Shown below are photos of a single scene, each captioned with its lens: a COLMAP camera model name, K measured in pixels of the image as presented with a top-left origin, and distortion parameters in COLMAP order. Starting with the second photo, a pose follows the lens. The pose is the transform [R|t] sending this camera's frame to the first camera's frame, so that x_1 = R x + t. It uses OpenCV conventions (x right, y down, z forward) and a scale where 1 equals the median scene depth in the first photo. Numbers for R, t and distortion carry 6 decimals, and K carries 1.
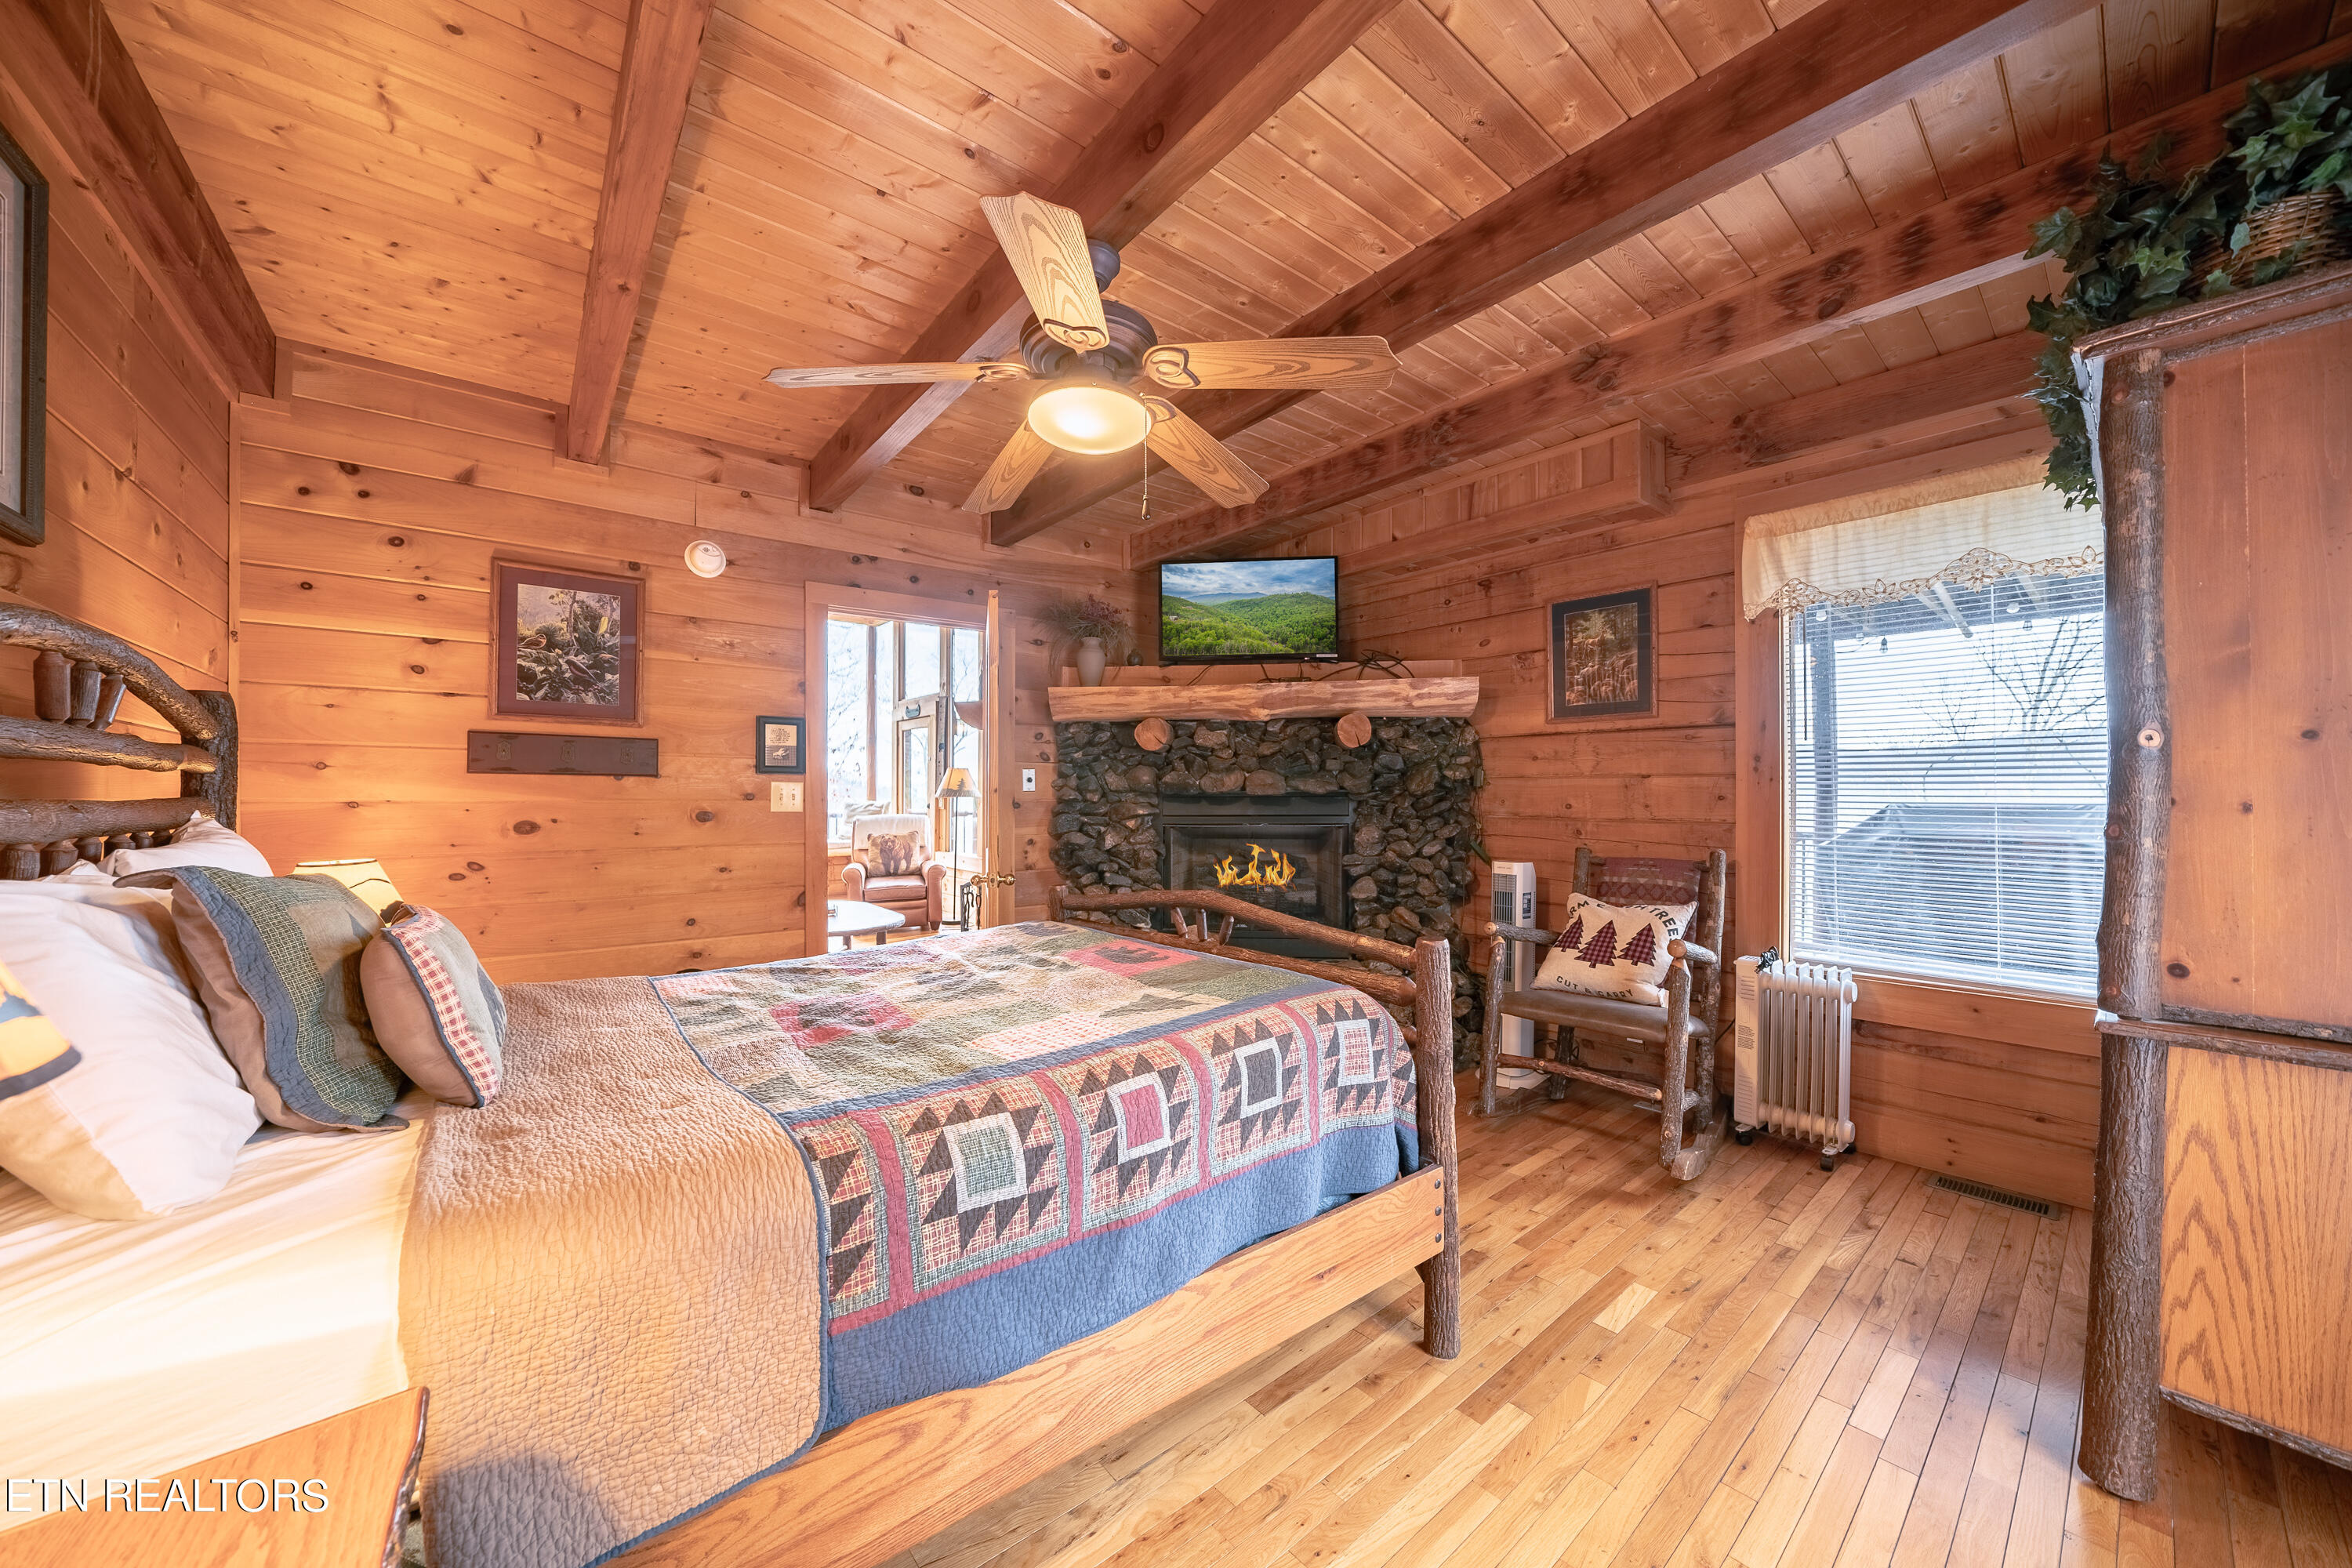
lens RADIAL K [[814.2, 0, 1173.9], [0, 814.2, 800.3], [0, 0, 1]] dist [-0.021761, 0.002719]
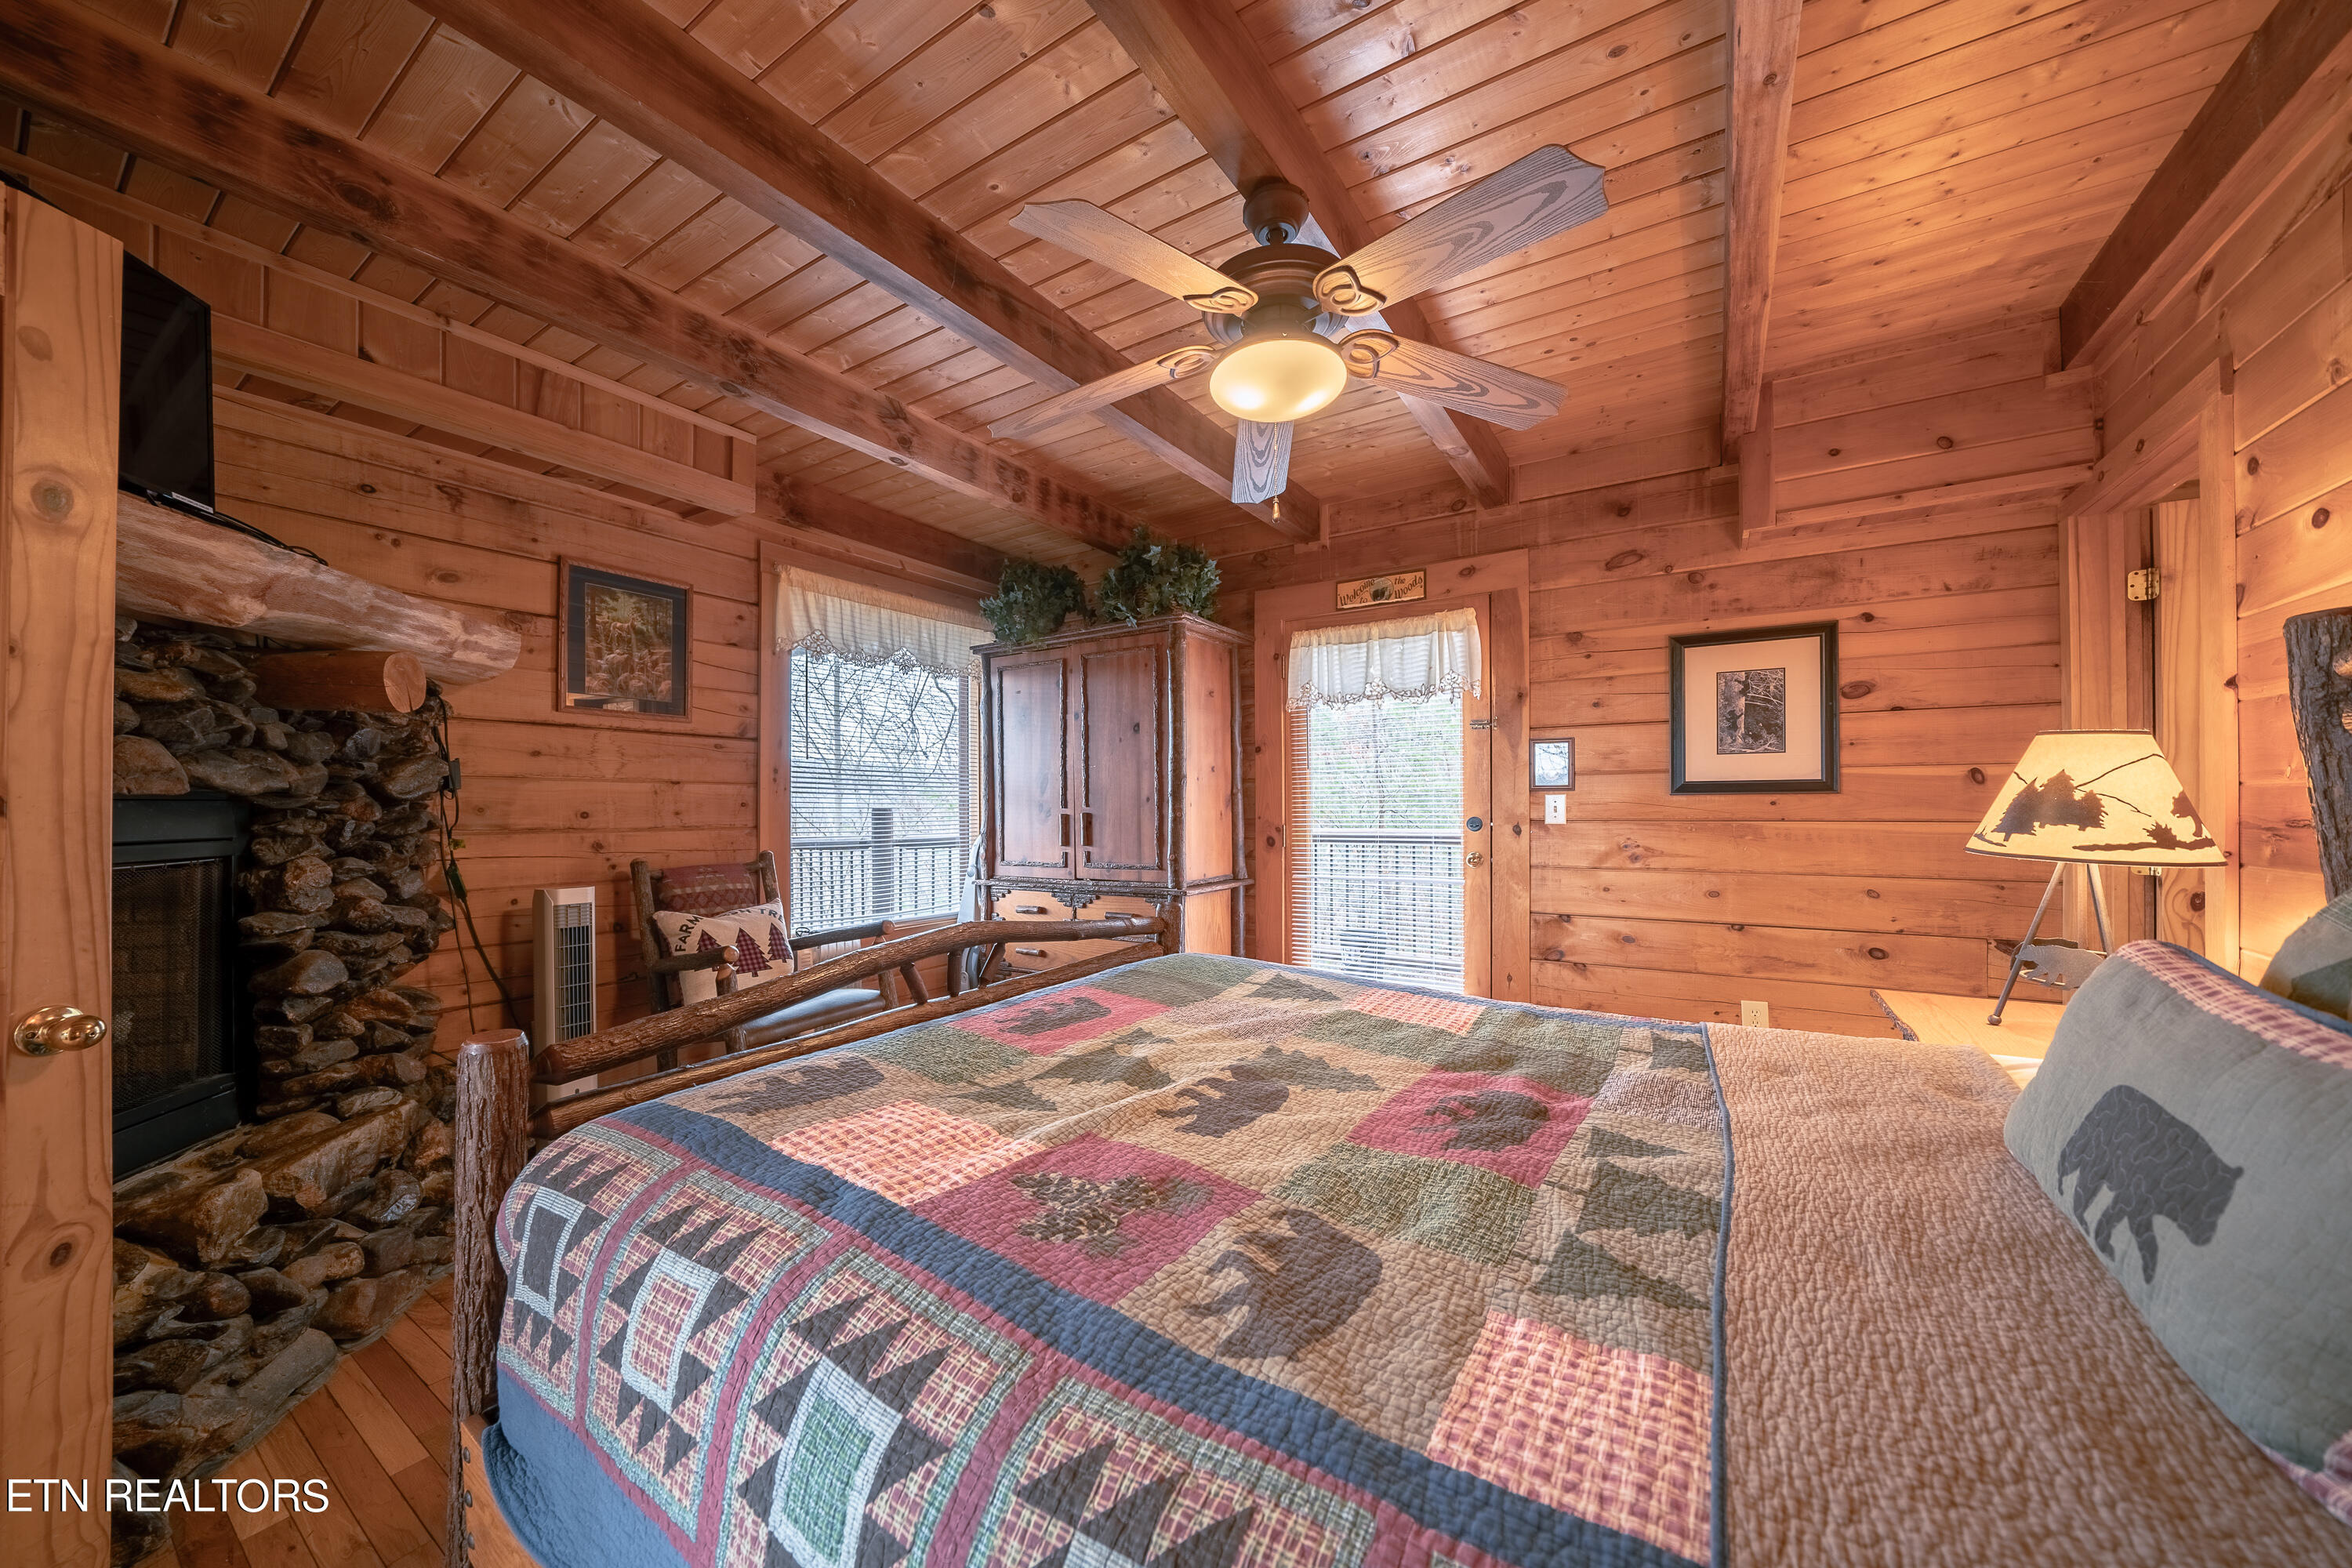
lens RADIAL K [[814.2, 0, 1177.6], [0, 814.2, 793.8], [0, 0, 1]] dist [-0.021761, 0.002719]
pose [[-0.308784, 0.019628, 0.950930, -0.510077], [0.012687, 0.999783, -0.016517, 0.007421], [-0.951047, 0.006964, -0.308966, 0.724640]]
